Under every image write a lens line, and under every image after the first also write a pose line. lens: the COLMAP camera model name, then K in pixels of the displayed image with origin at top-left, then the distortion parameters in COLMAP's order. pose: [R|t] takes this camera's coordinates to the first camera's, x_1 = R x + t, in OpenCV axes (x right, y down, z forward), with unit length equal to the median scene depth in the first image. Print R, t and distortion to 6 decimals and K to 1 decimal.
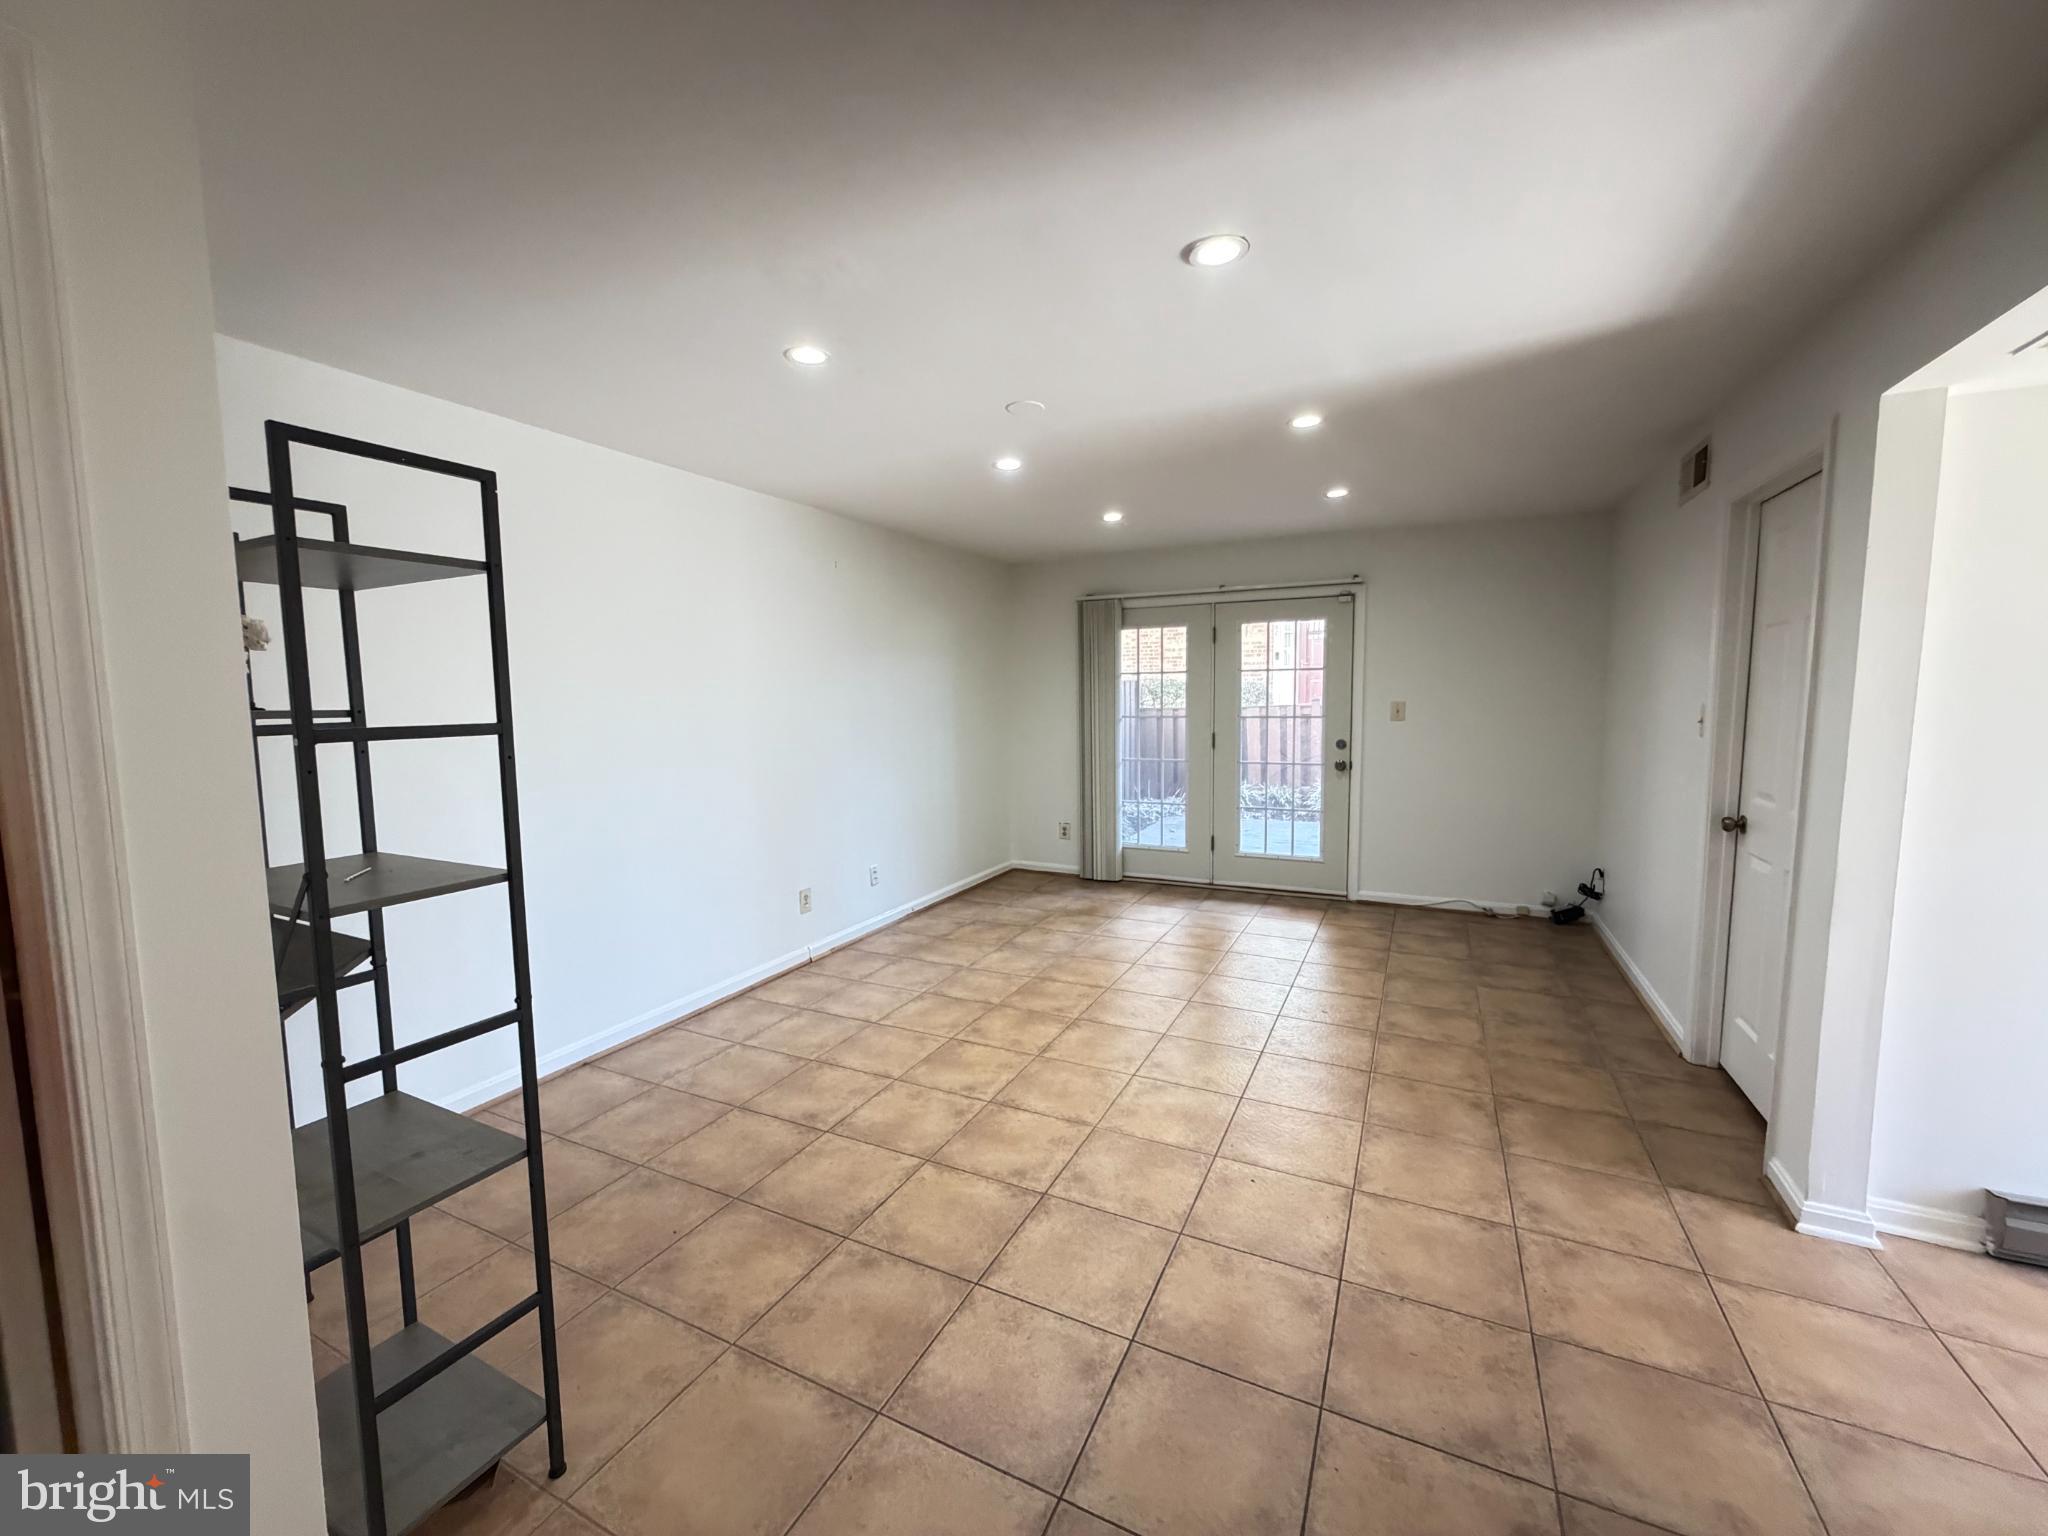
lens RADIAL K [[816.3, 0, 1015.7], [0, 816.3, 768.2], [0, 0, 1]] dist [0.000066, 0.000089]
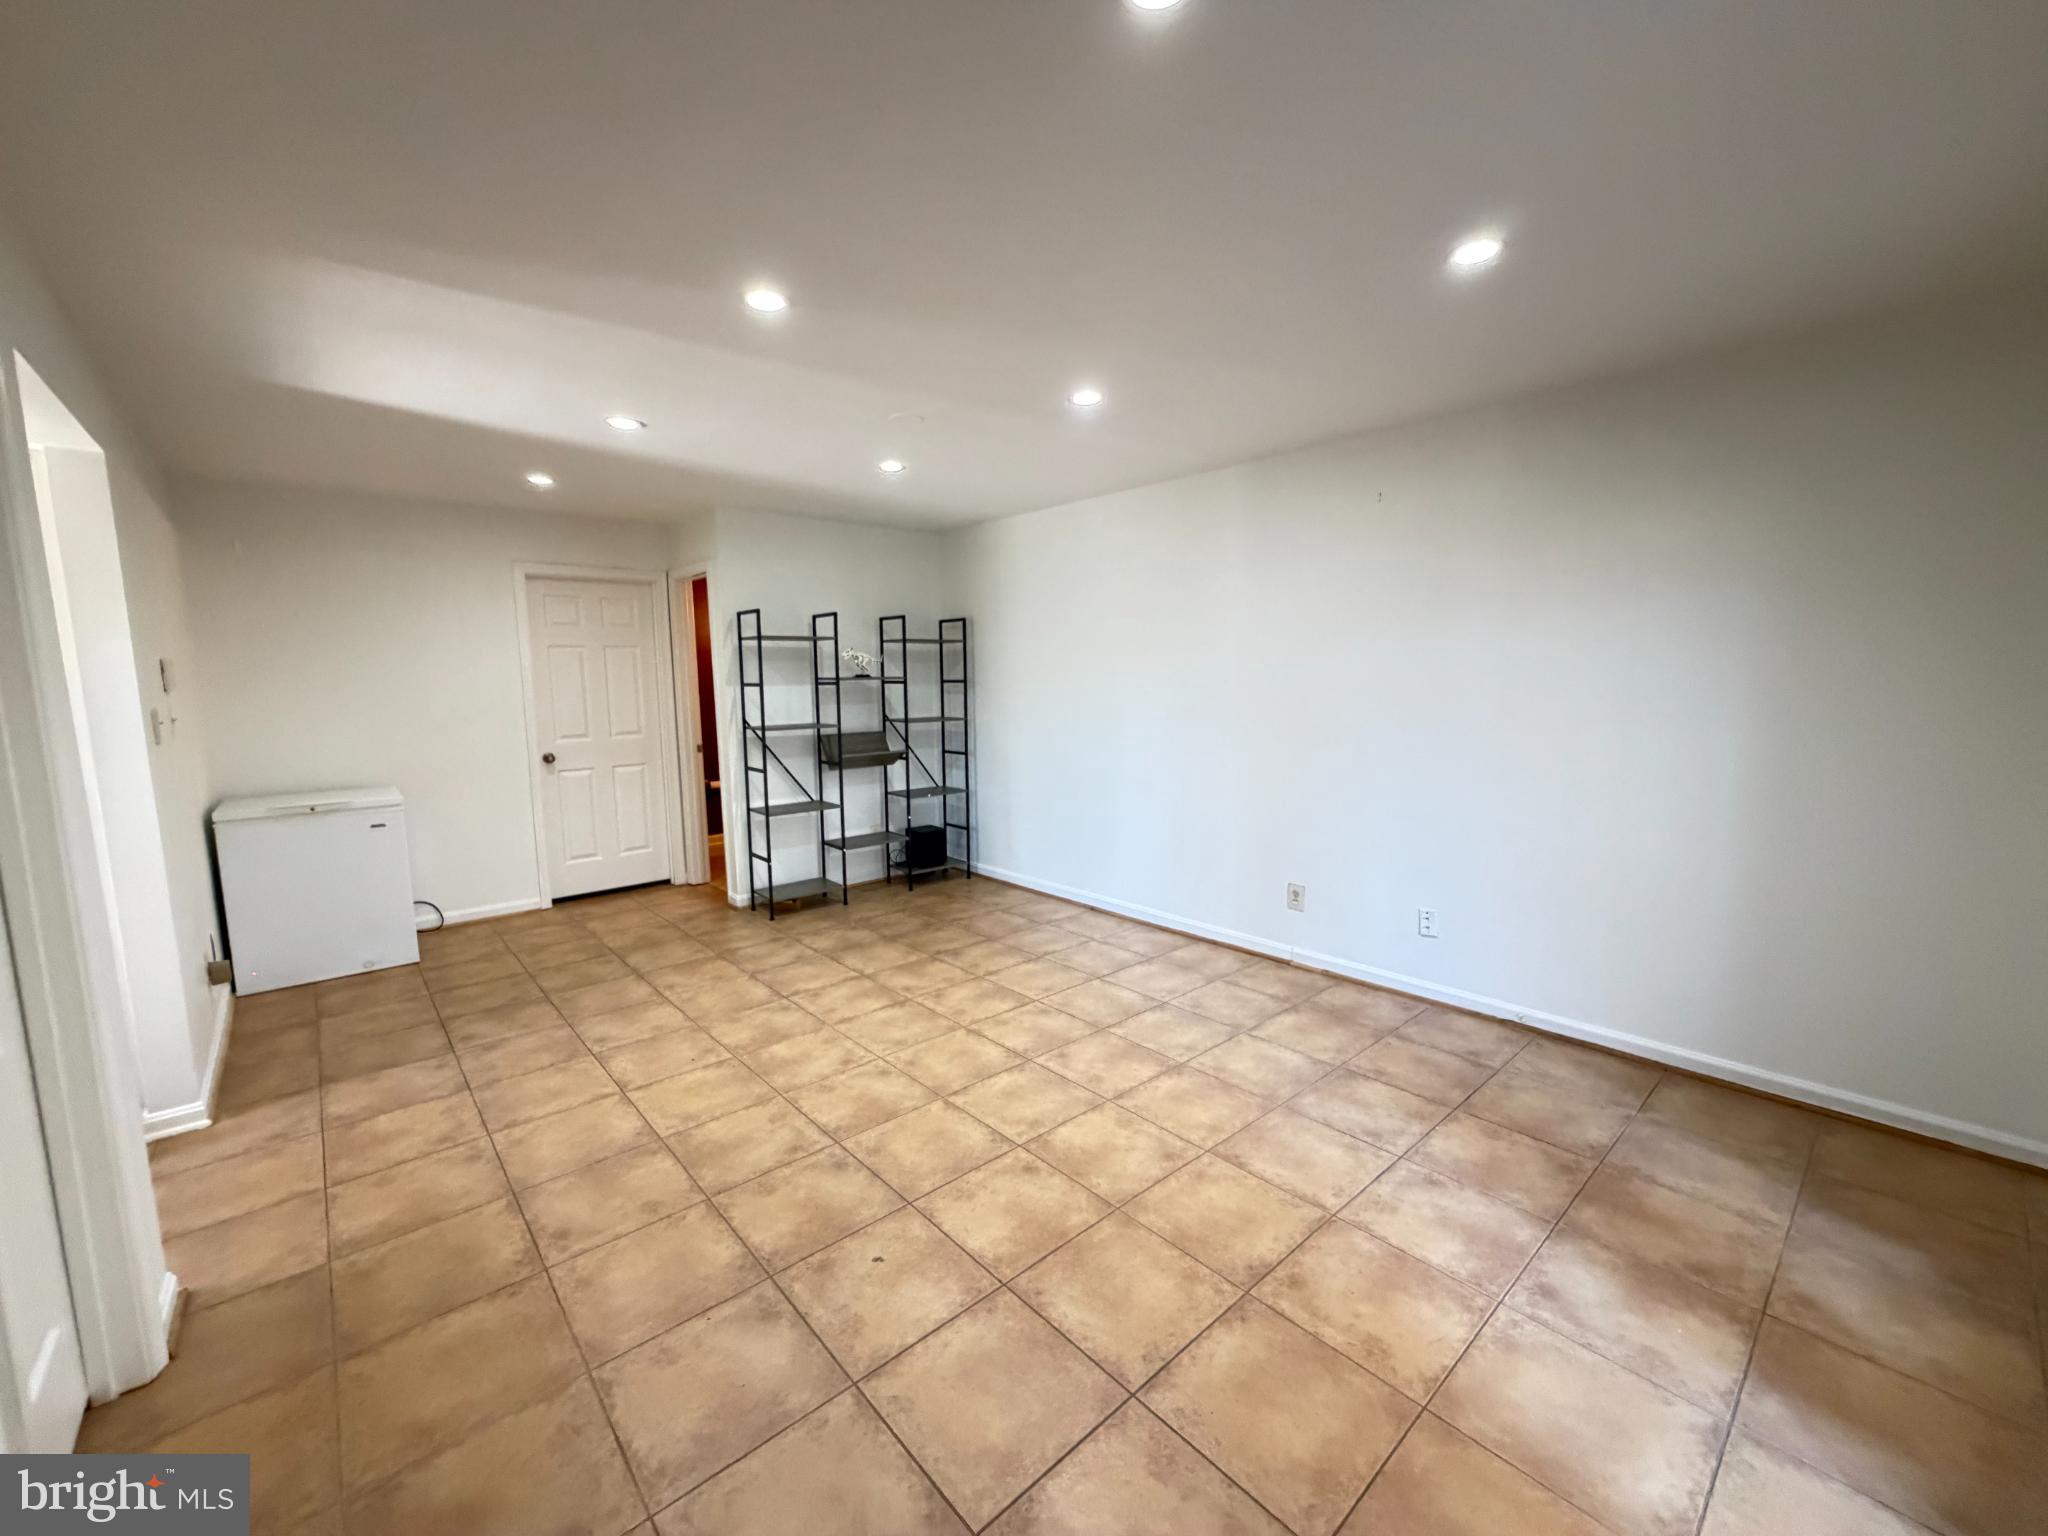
lens RADIAL K [[816.3, 0, 1015.7], [0, 816.3, 768.2], [0, 0, 1]] dist [0.000066, 0.000089]
pose [[-0.376537, 0.126340, -0.917746, 0.904652], [-0.067826, 0.984239, 0.163322, -0.139891], [0.923915, 0.123744, -0.362033, 1.392314]]
